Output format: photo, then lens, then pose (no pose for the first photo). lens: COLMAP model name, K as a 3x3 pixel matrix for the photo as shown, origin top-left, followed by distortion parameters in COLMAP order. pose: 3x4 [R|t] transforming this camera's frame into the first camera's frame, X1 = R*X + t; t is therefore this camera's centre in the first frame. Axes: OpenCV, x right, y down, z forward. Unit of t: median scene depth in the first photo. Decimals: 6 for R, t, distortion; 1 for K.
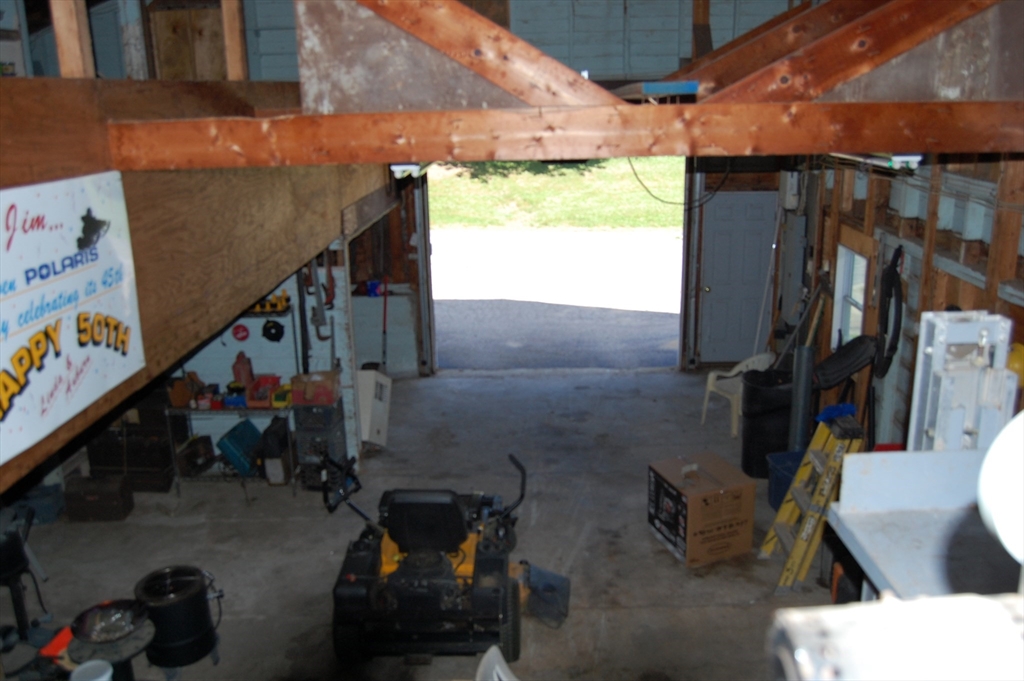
lens RADIAL K [[870.3, 0, 514.1], [0, 870.3, 333.7], [0, 0, 1]] dist [-0.086904, 0.043022]
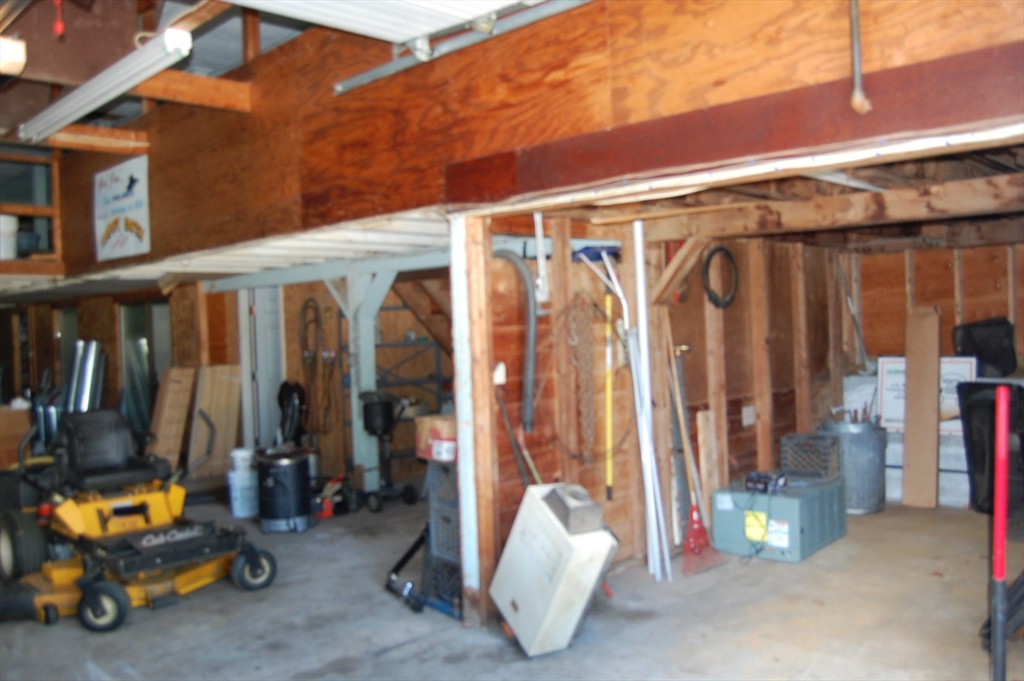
lens RADIAL K [[870.3, 0, 514.1], [0, 870.3, 333.7], [0, 0, 1]] dist [-0.086904, 0.043022]
pose [[-0.686671, 0.052377, -0.725079, 0.494873], [-0.149157, 0.966030, 0.211039, -0.362681], [0.711502, 0.253065, -0.655533, 3.293896]]
